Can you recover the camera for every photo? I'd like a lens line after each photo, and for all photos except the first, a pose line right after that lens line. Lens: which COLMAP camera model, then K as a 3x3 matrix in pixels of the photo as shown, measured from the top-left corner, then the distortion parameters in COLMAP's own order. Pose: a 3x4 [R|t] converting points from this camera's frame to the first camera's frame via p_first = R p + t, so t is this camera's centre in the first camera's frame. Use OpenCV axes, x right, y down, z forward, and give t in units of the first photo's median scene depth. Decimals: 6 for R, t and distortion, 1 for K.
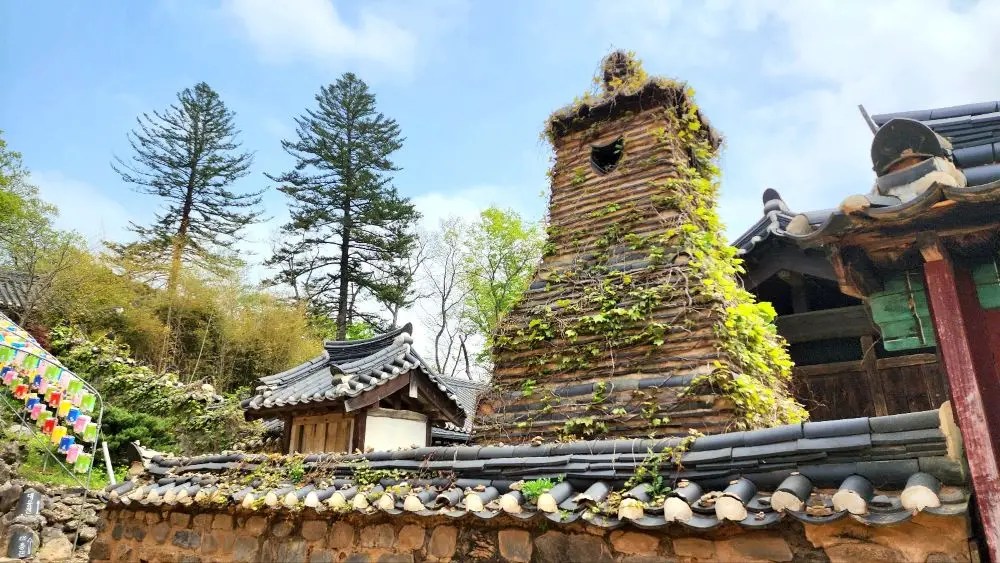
lens RADIAL K [[667.6, 0, 497.2], [0, 667.6, 274.8], [0, 0, 1]] dist [0.104885, -0.097151]
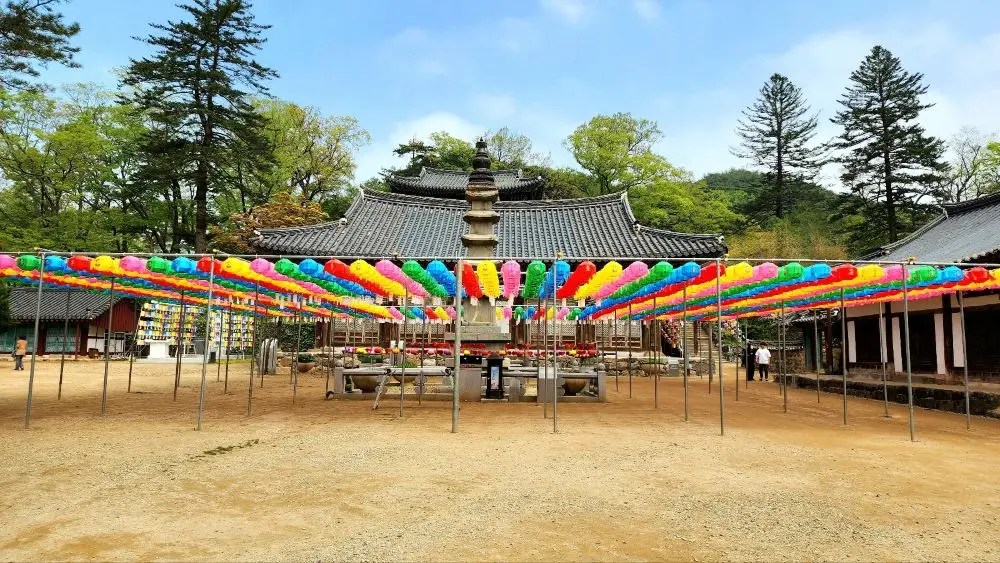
lens RADIAL K [[667.6, 0, 497.2], [0, 667.6, 274.8], [0, 0, 1]] dist [0.104885, -0.097151]
pose [[0.625080, -0.082174, -0.776223, 0.281454], [0.230425, 0.969551, 0.082917, -0.131180], [0.745774, -0.230691, 0.624982, -0.426869]]
